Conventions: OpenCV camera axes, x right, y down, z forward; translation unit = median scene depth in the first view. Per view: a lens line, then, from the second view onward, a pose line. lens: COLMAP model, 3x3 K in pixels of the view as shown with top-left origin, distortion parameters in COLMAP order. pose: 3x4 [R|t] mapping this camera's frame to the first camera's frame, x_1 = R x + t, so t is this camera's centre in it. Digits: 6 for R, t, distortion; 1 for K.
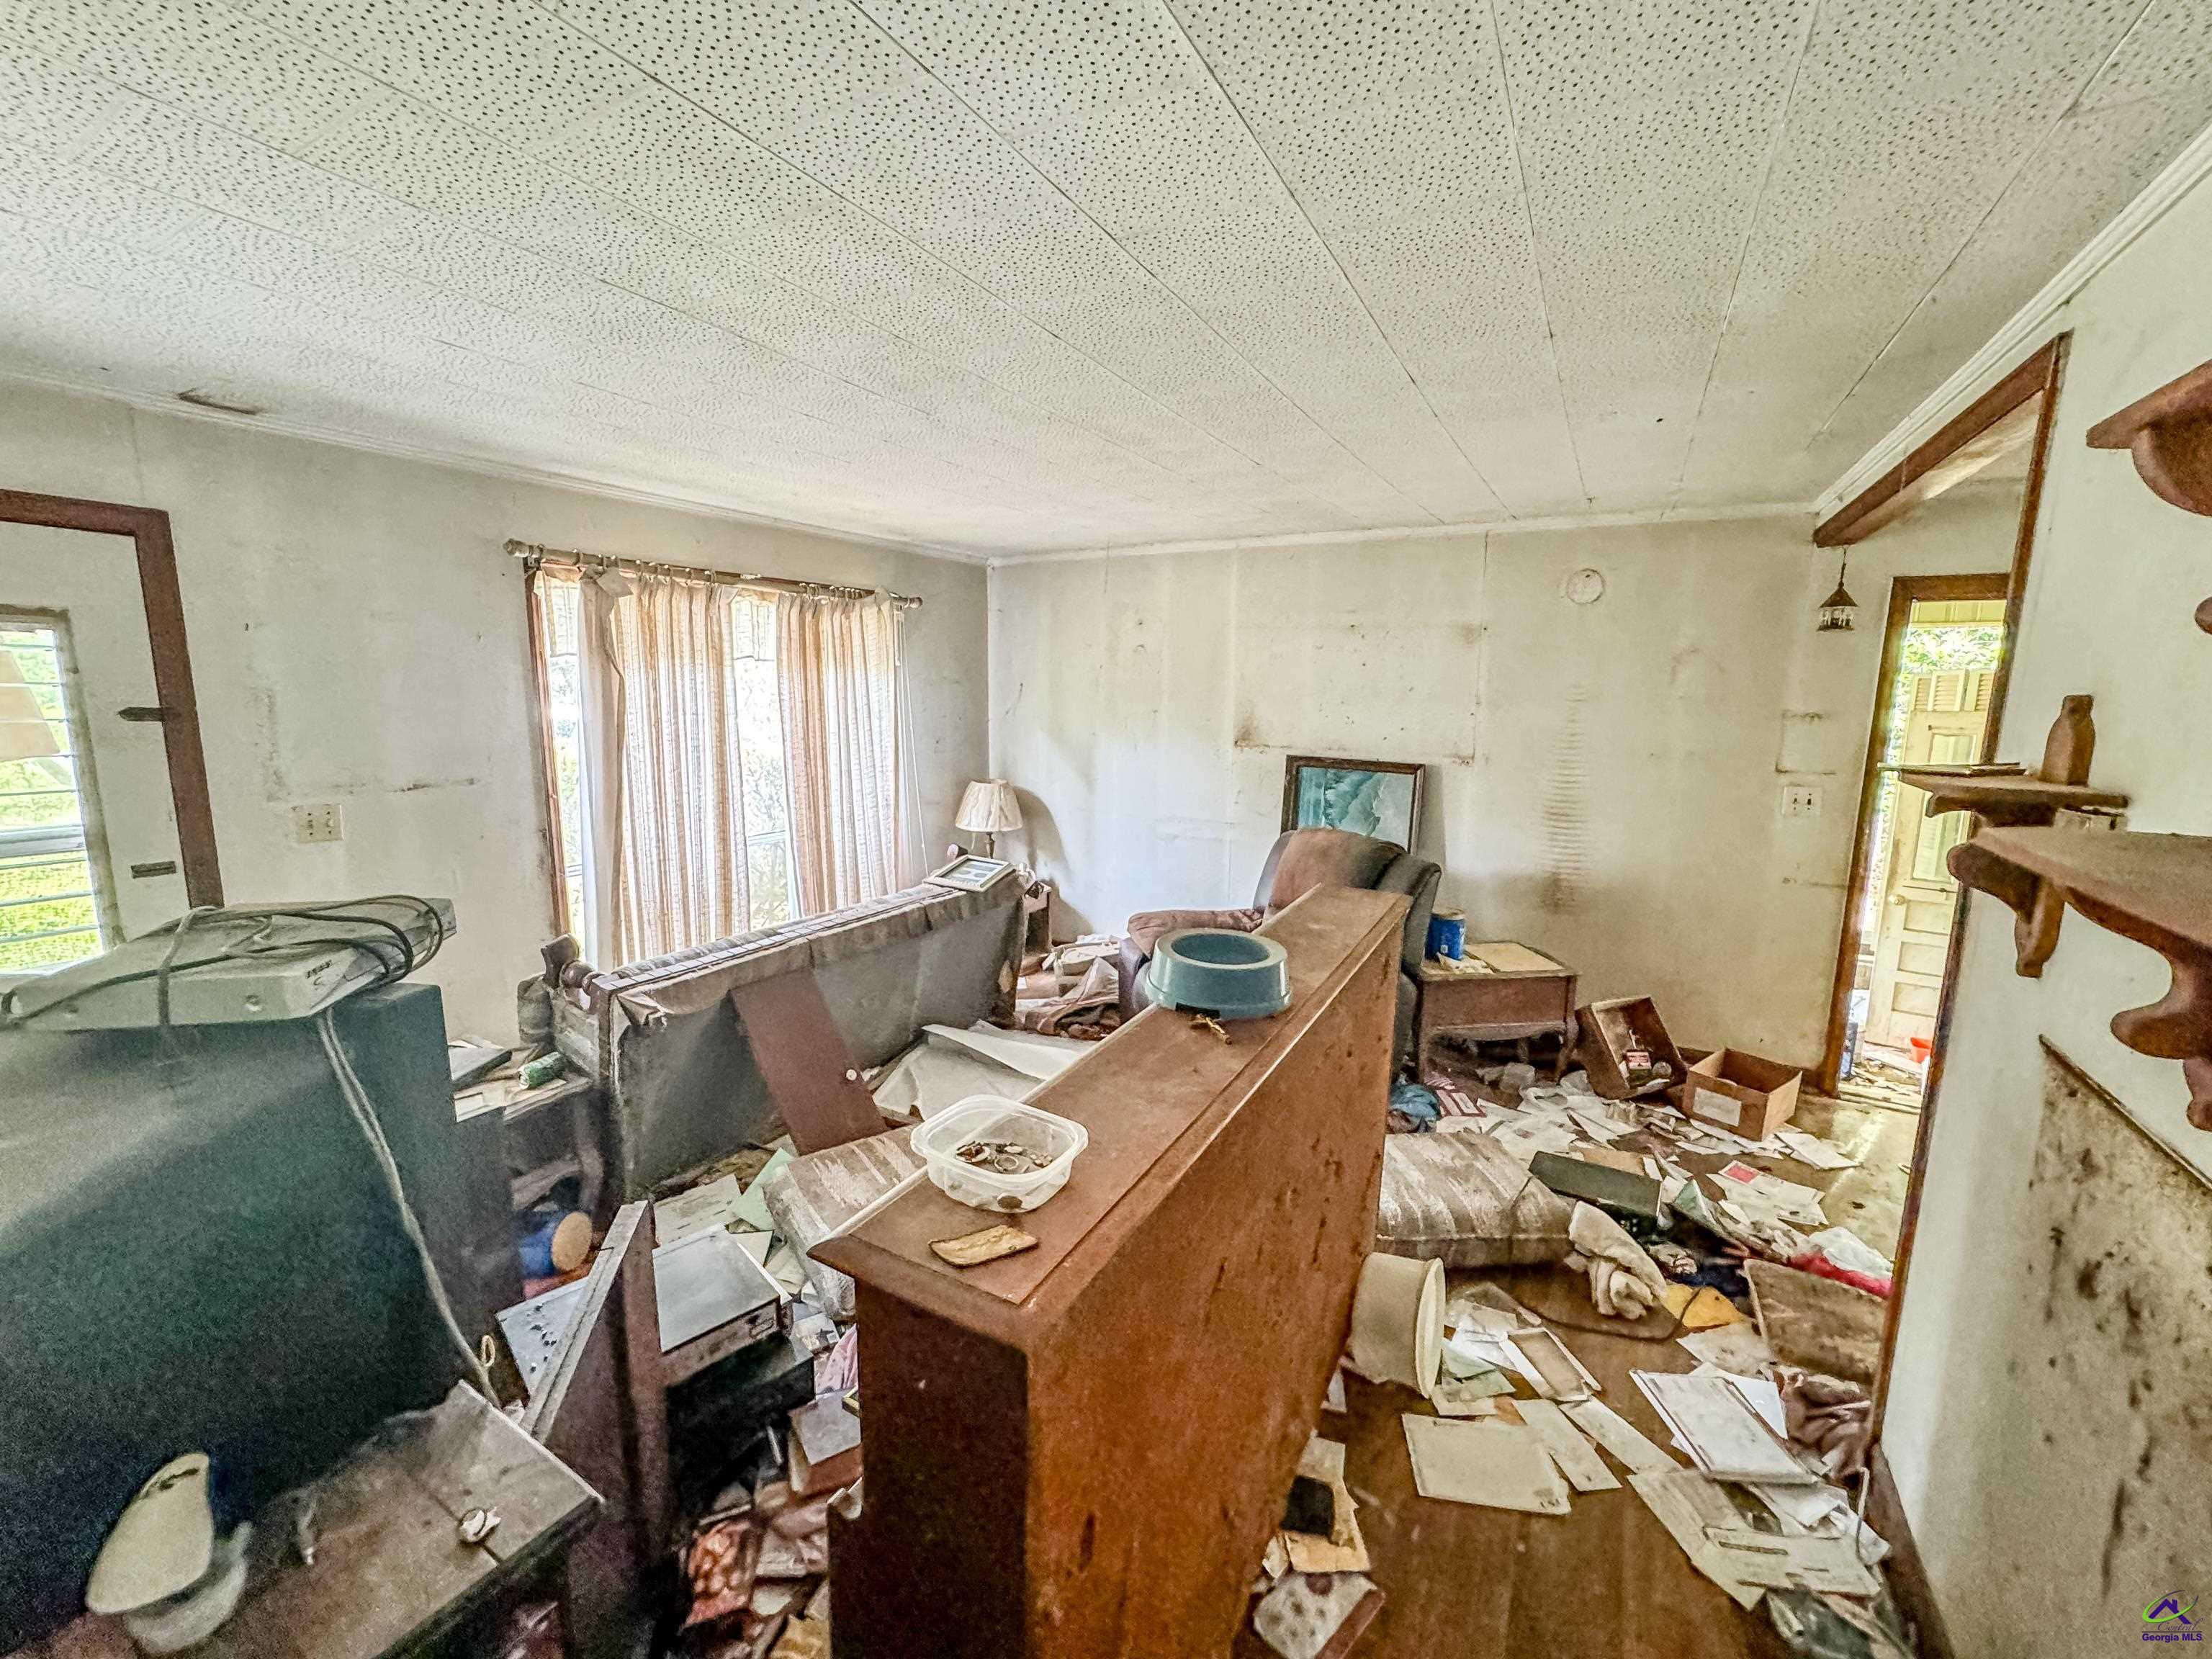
lens RADIAL K [[882.7, 0, 1108.7], [0, 882.7, 818.1], [0, 0, 1]] dist [0.000560, 0.000489]
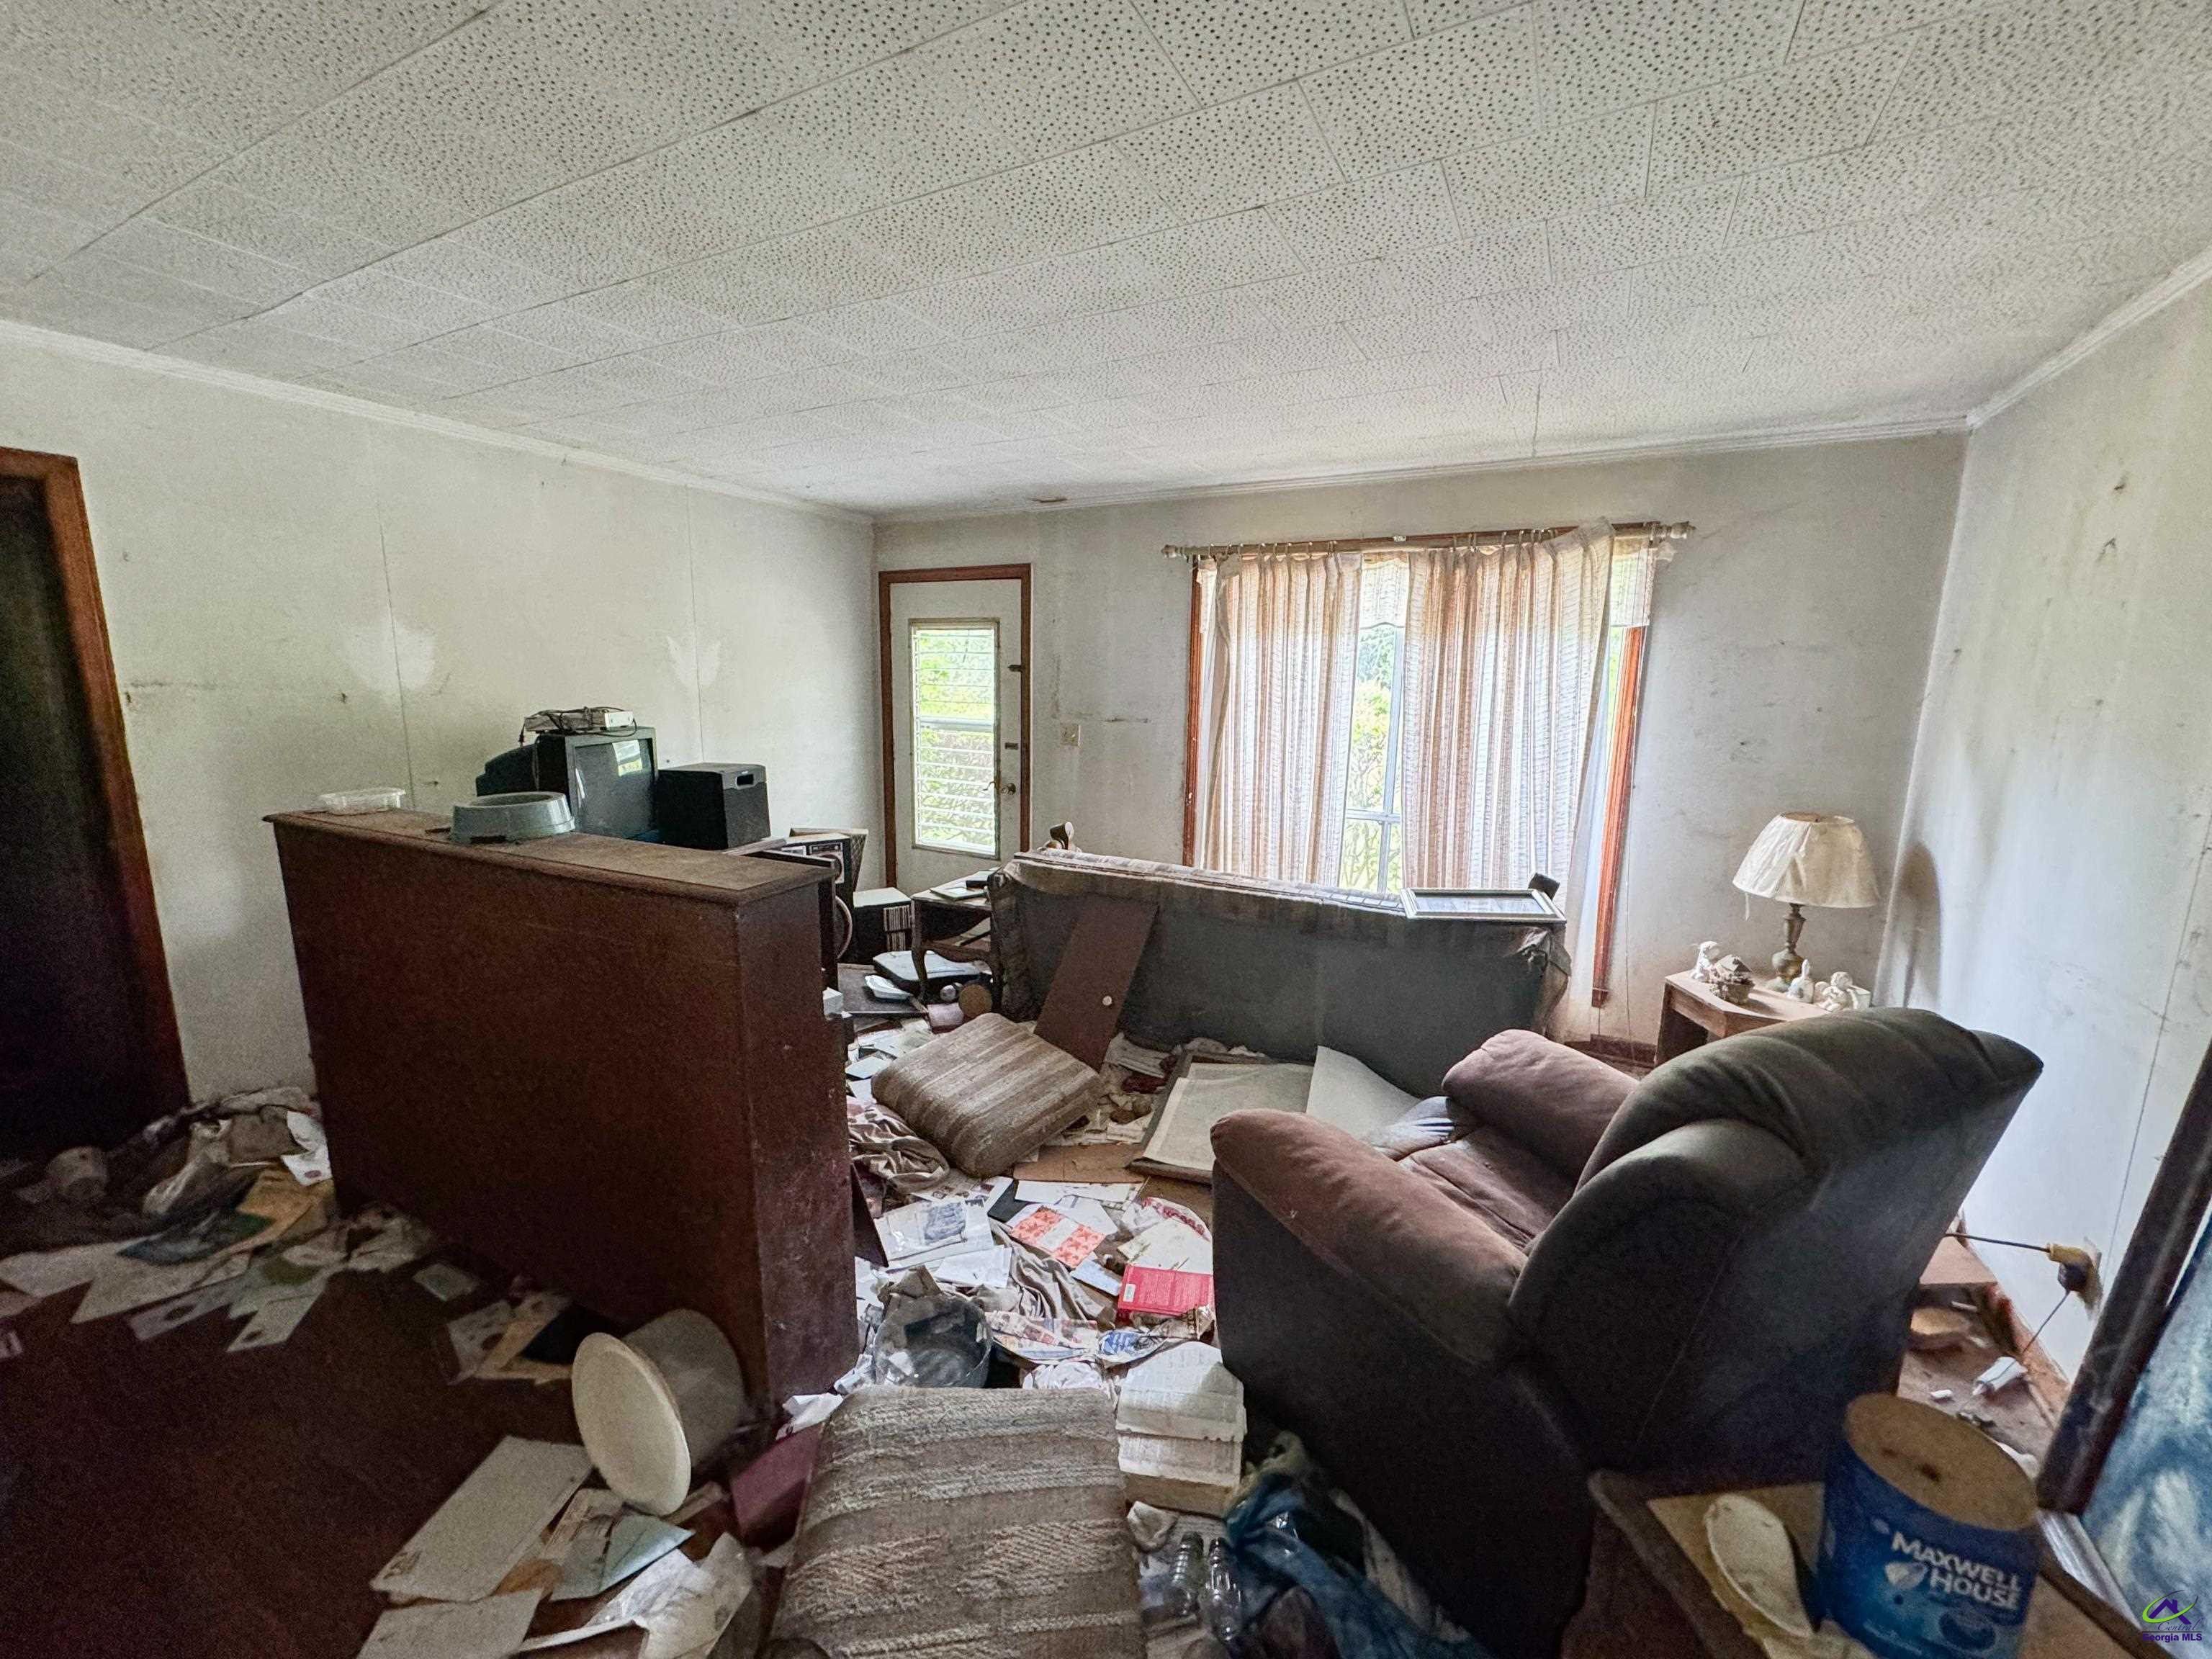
lens RADIAL K [[882.7, 0, 1114.6], [0, 882.7, 826.4], [0, 0, 1]] dist [0.000560, 0.000489]
pose [[0.038347, 0.168266, -0.984996, 0.659999], [-0.163698, 0.973462, 0.159922, -0.087524], [0.985765, 0.155109, 0.064874, 0.803411]]
